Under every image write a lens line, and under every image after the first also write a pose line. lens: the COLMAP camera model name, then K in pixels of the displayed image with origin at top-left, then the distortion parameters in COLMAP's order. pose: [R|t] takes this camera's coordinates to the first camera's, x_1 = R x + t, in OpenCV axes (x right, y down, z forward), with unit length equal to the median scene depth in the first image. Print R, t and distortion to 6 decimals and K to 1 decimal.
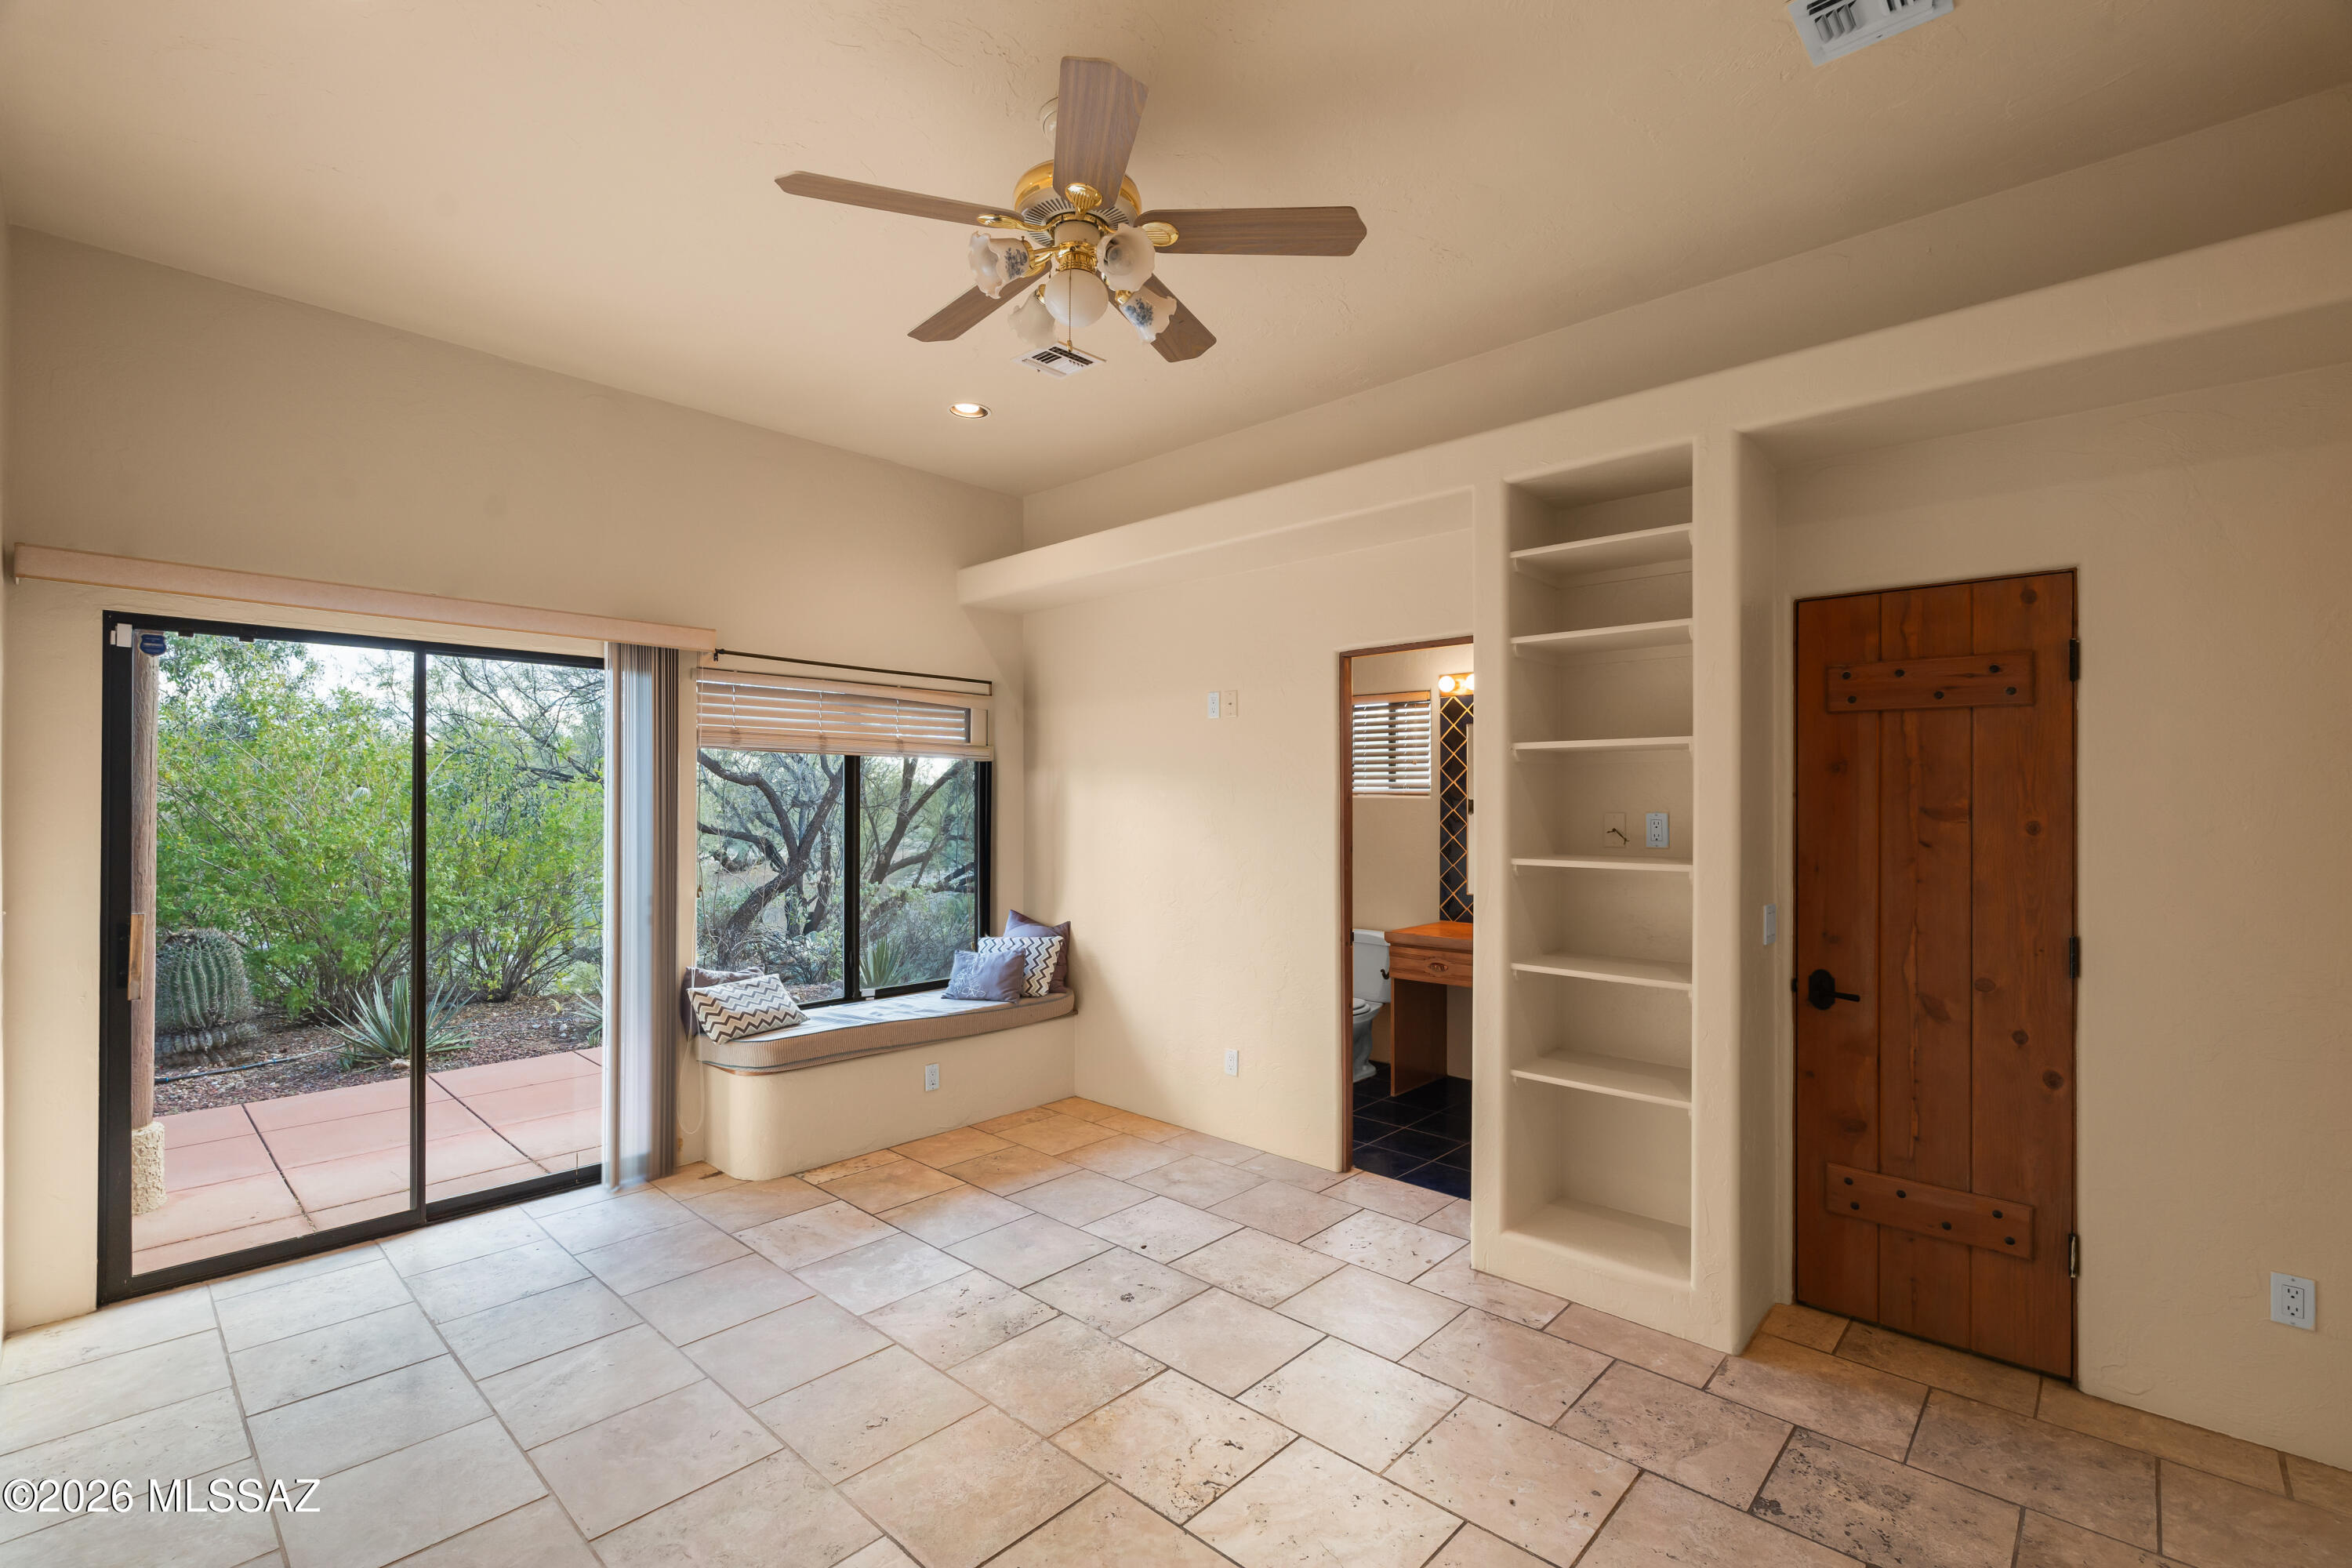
lens RADIAL K [[1045.6, 0, 1163.5], [0, 1045.6, 813.1], [0, 0, 1]] dist [-0.001399, 0.000025]
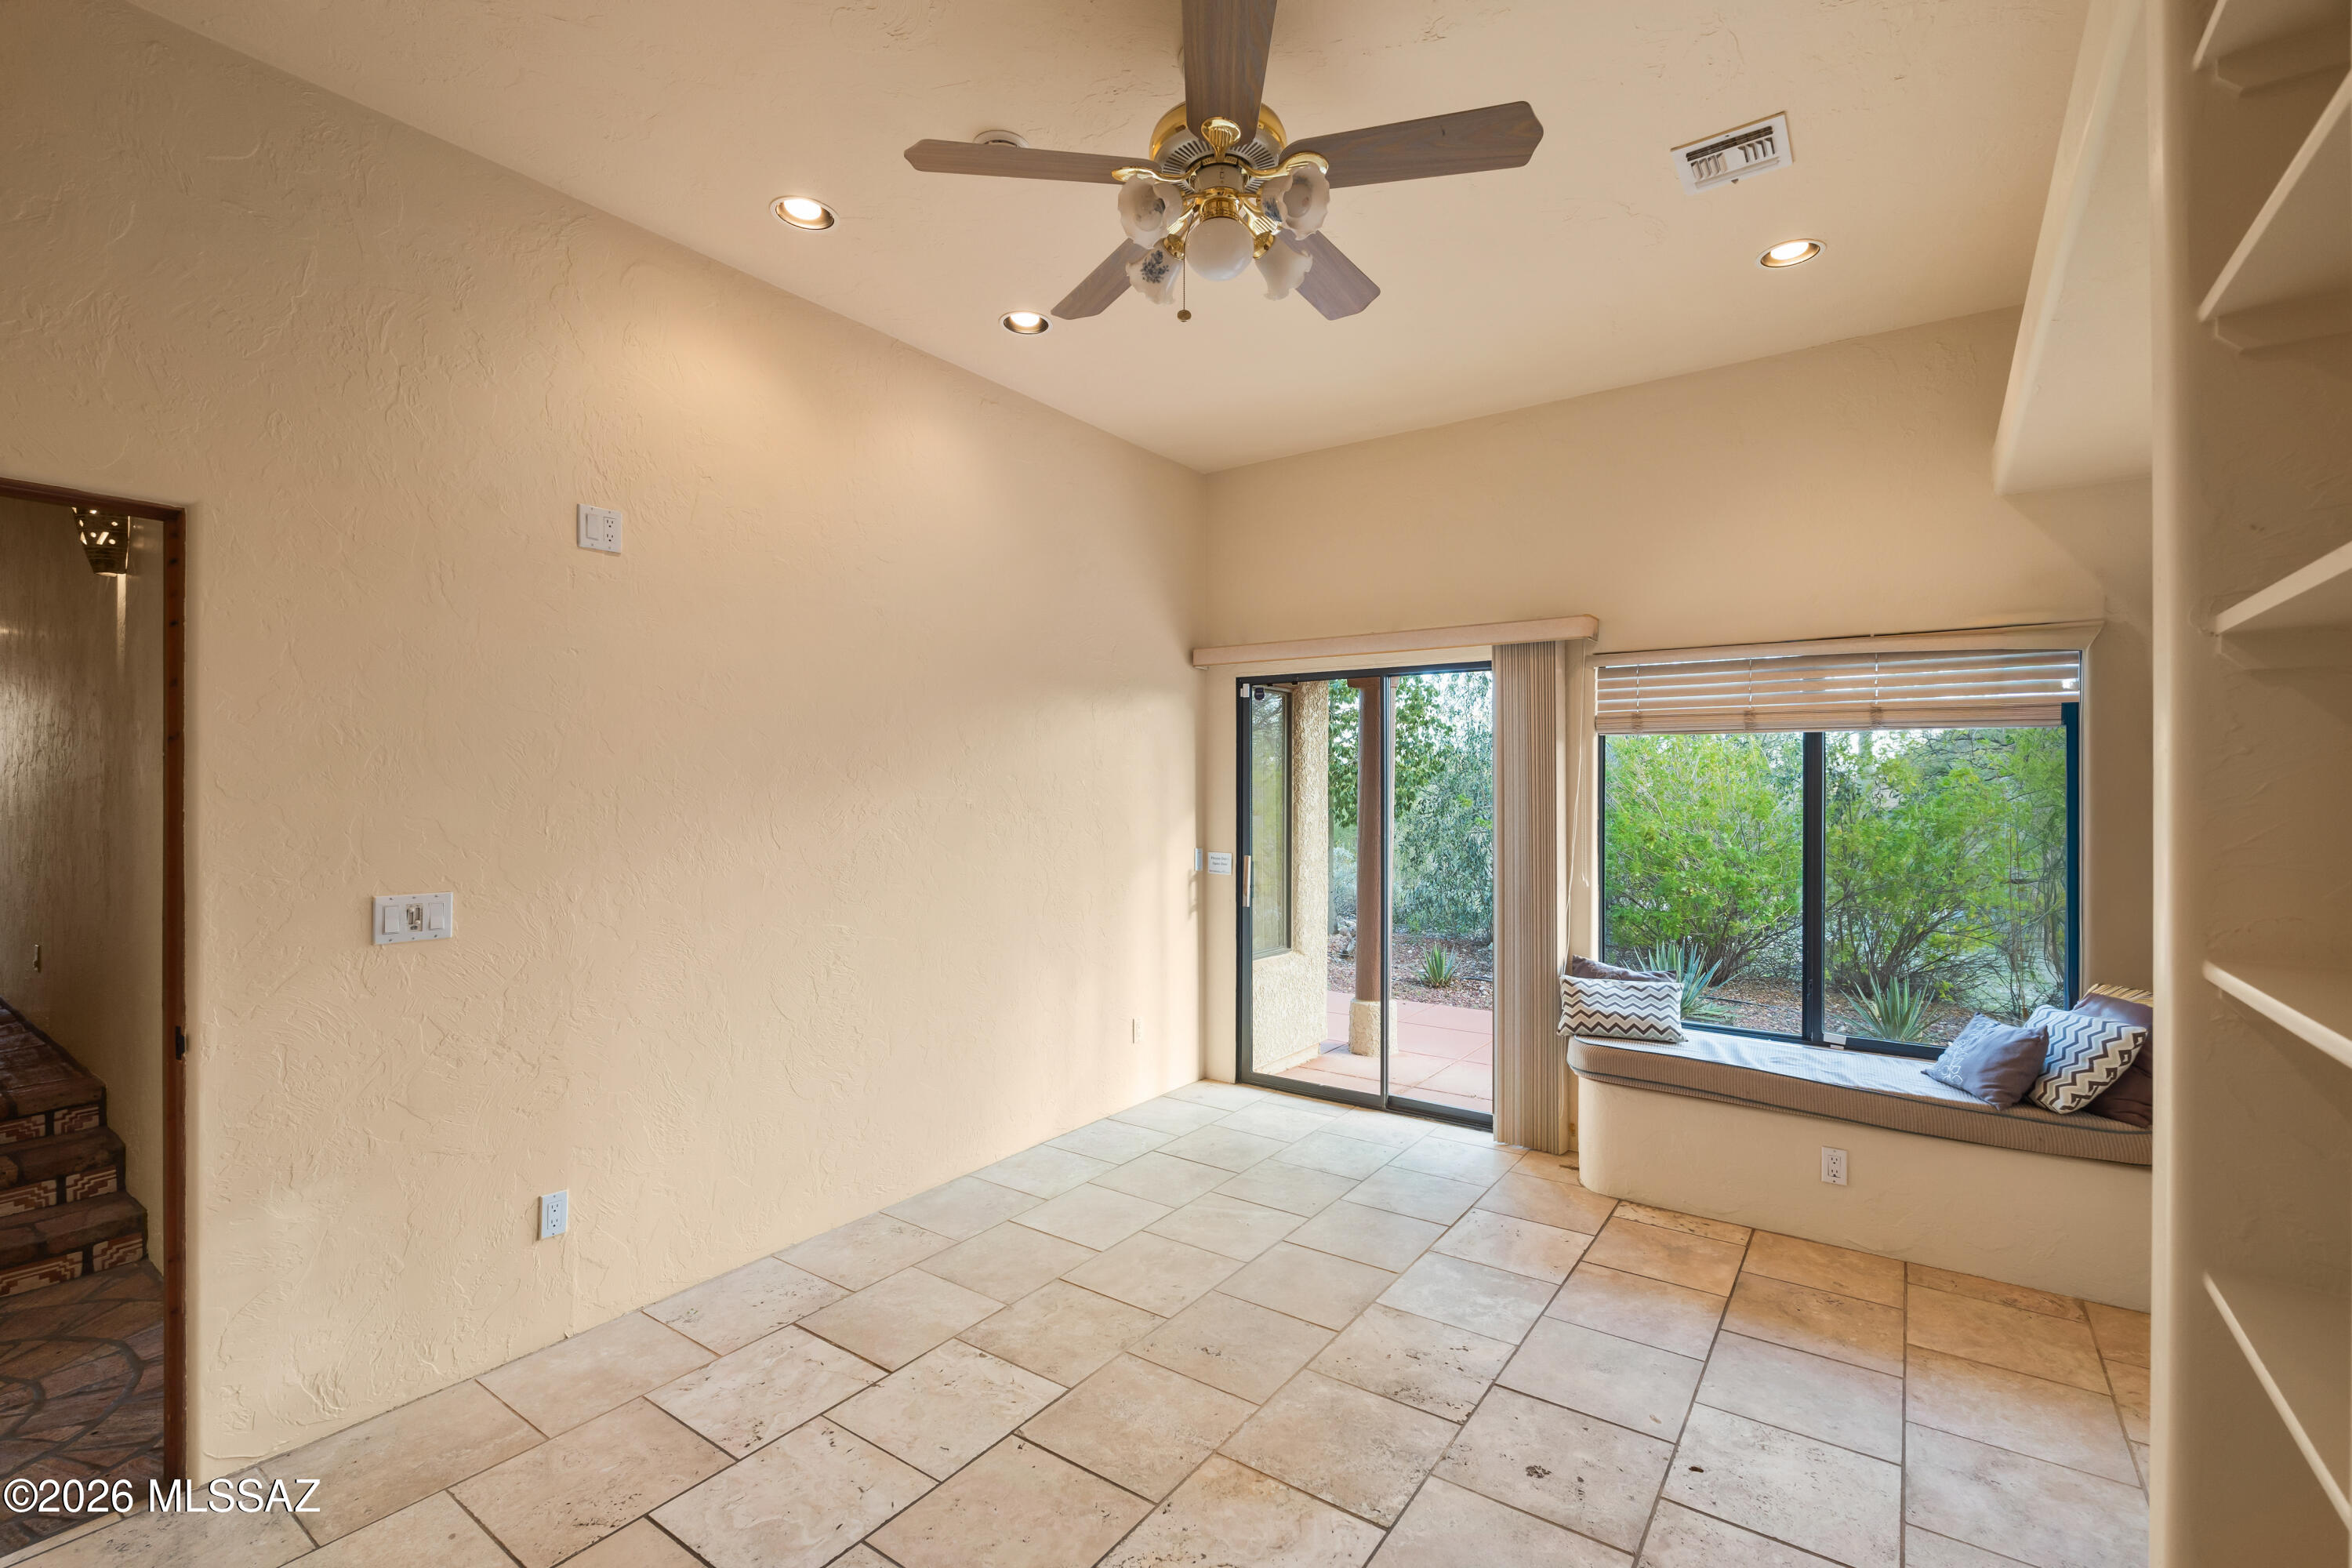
lens RADIAL K [[1031.8, 0, 1164.1], [0, 1031.8, 793.3], [0, 0, 1]] dist [-0.006784, 0.000297]
pose [[0.129293, 0.003849, -0.991599, 0.531091], [-0.015060, 0.999885, 0.001917, -0.003928], [0.991492, 0.014685, 0.129337, 0.536319]]
